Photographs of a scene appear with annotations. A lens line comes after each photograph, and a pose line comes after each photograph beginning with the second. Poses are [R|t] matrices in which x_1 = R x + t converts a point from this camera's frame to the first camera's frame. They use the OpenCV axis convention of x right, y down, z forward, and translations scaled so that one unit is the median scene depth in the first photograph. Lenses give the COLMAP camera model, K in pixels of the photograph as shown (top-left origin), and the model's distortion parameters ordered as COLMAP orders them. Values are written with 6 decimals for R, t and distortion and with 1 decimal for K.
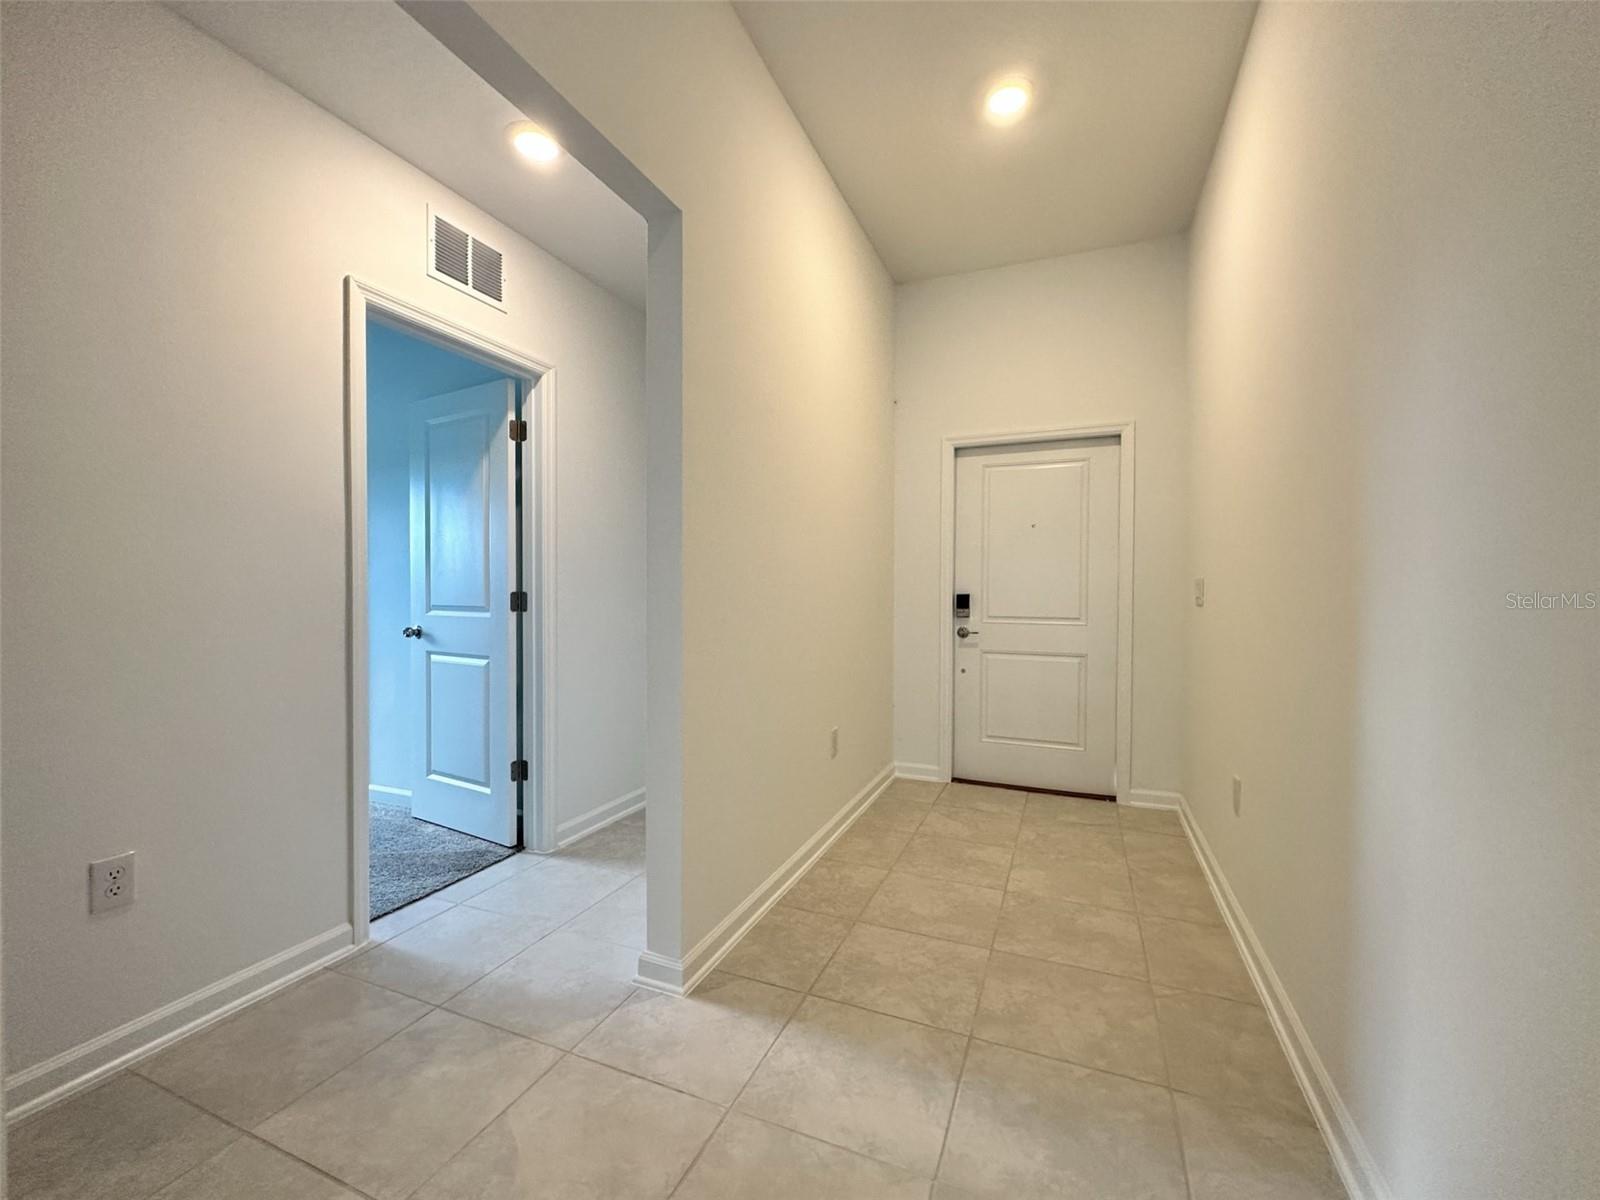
lens RADIAL K [[652.0, 0, 807.8], [0, 652.0, 600.2], [0, 0, 1]] dist [0.000289, 0.000027]
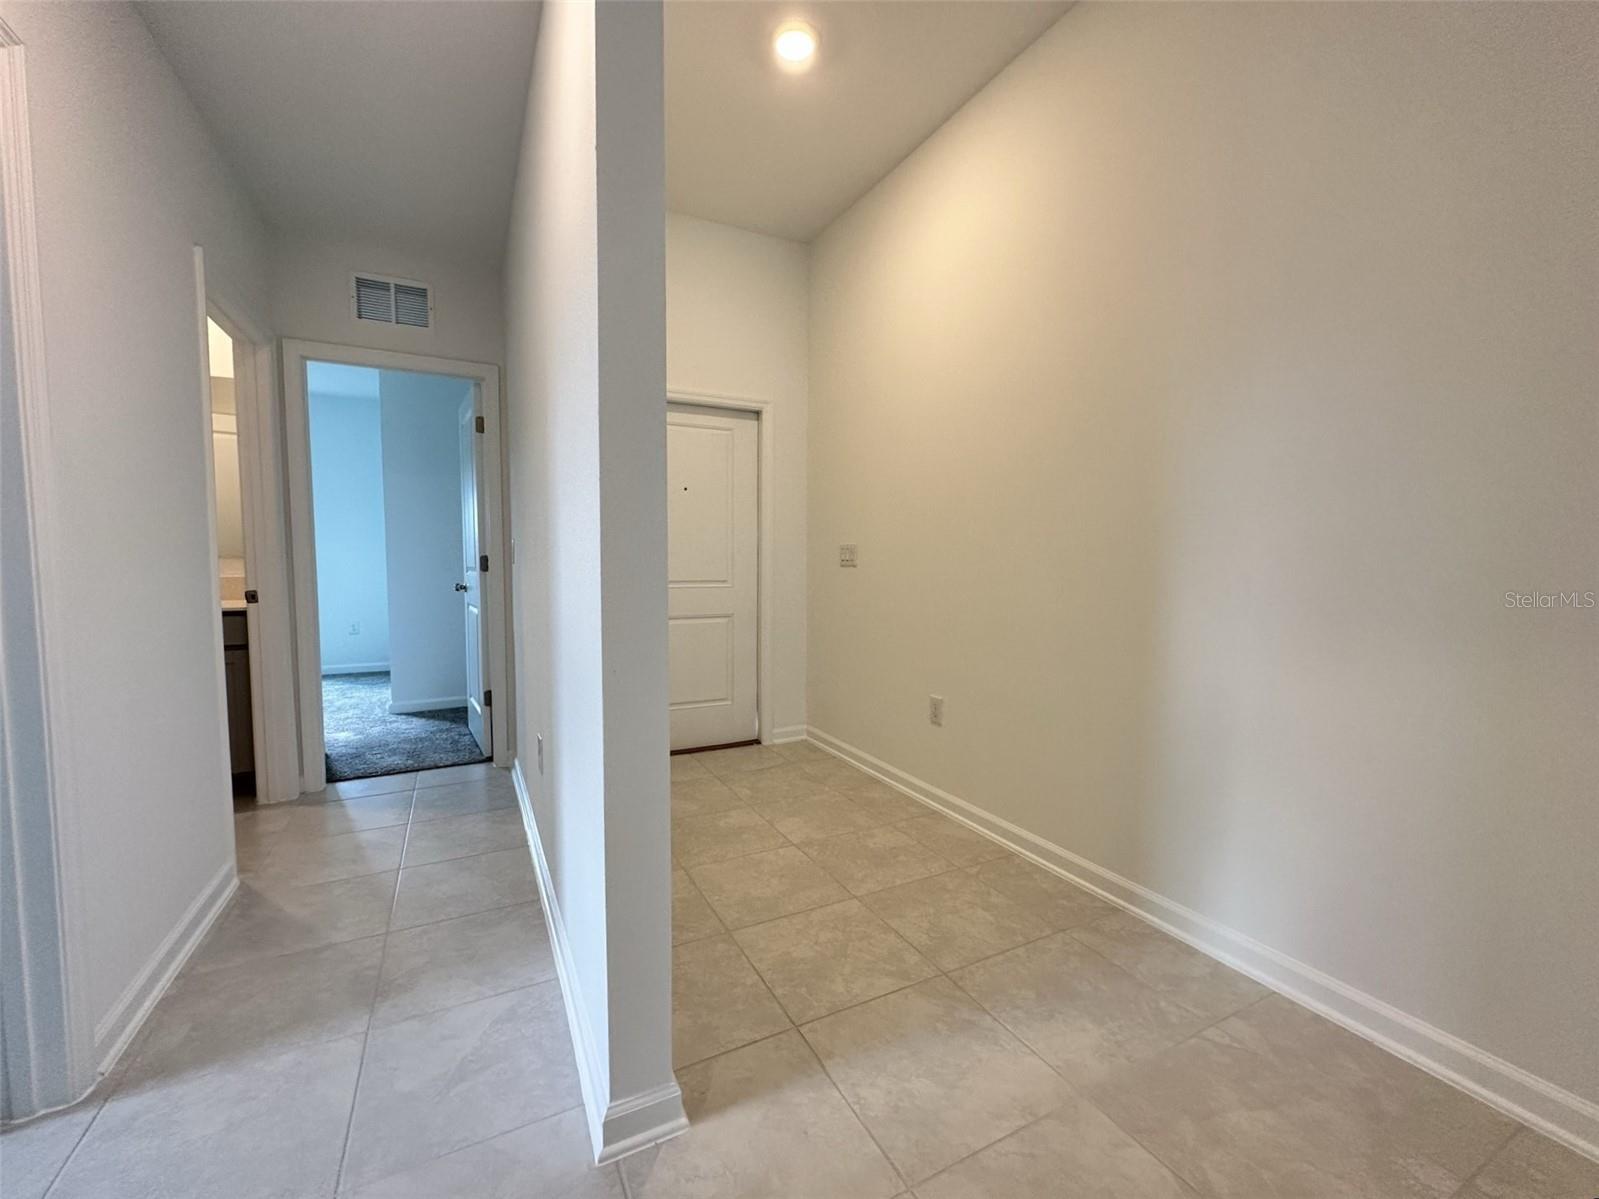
lens RADIAL K [[642.0, 0, 799.5], [0, 642.0, 599.5], [0, 0, 1]] dist [0.001451, 0.000001]
pose [[0.651154, -0.046653, 0.757510, -0.505421], [0.007669, 0.998462, 0.054901, 0.003413], [-0.758907, -0.029940, 0.650511, 0.394802]]
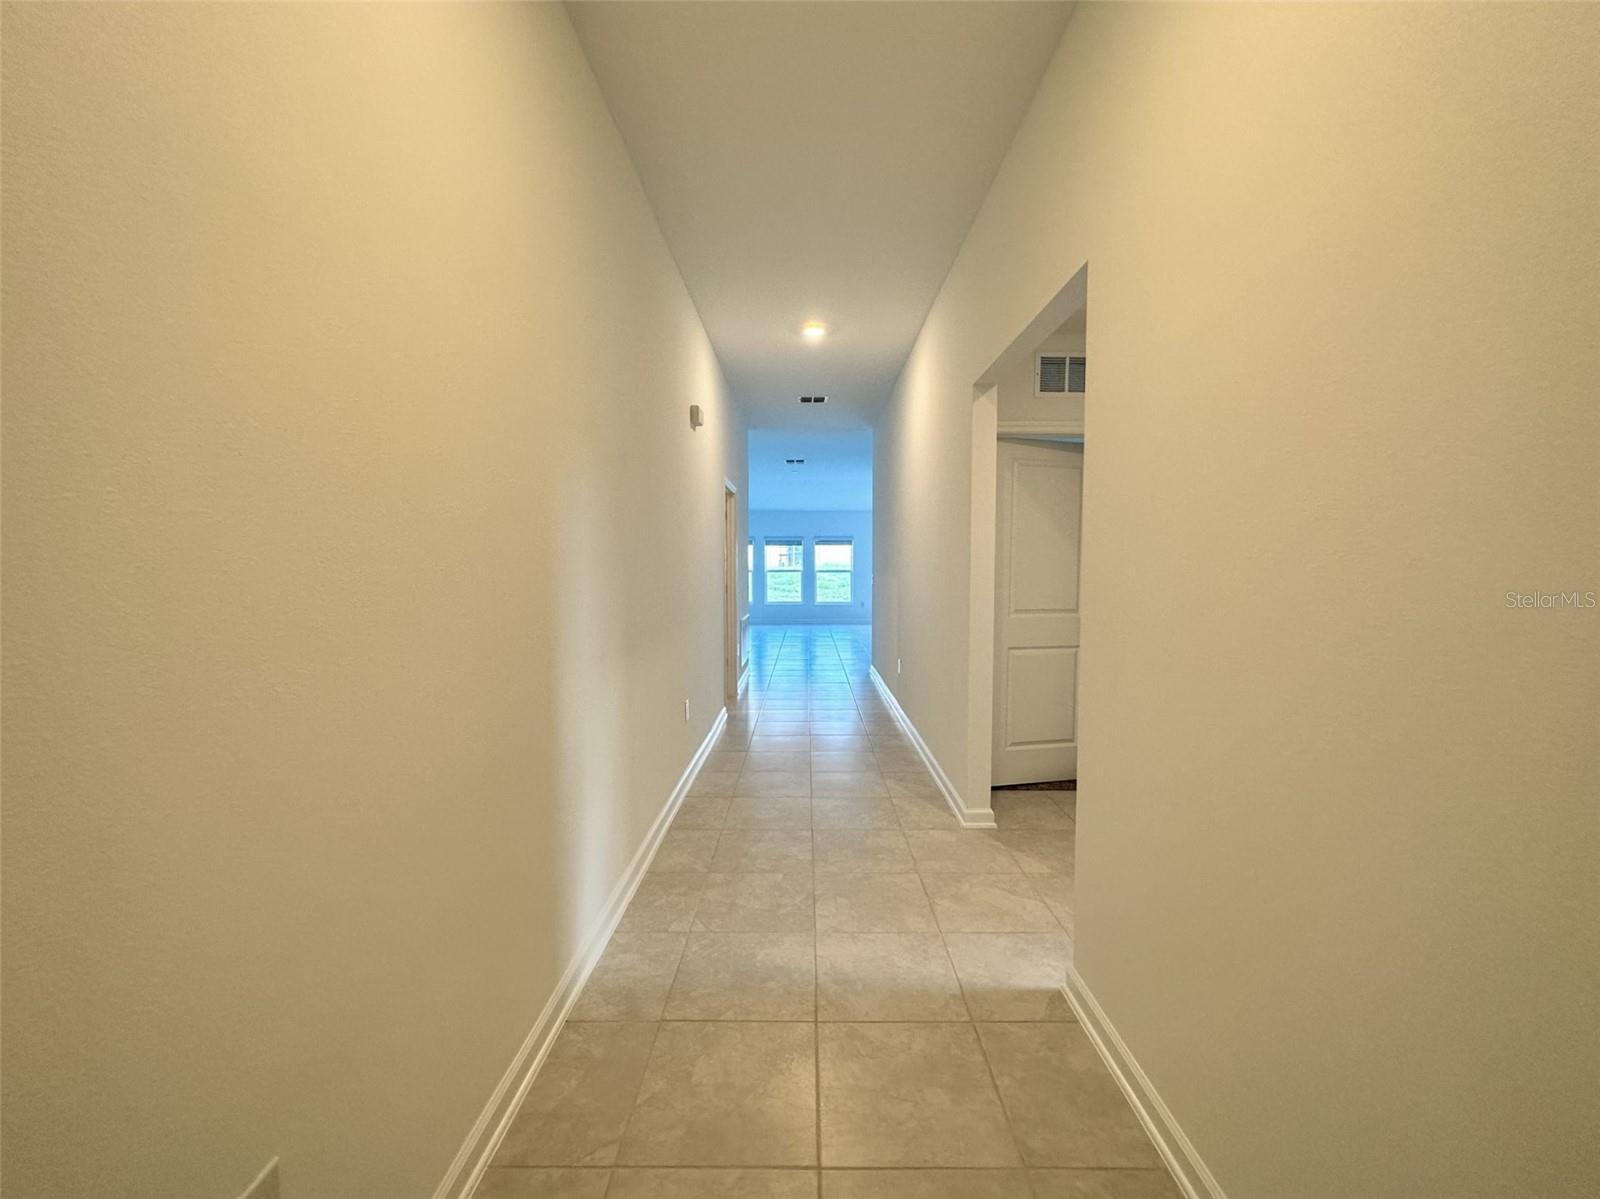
lens RADIAL K [[644.3, 0, 800.0], [0, 644.3, 599.5], [0, 0, 1]] dist [-0.000340, -0.000041]
pose [[-0.930411, 0.017104, -0.366119, 0.511687], [-0.007576, 0.997800, 0.065867, -0.102248], [0.366440, 0.064057, -0.928234, 1.506369]]
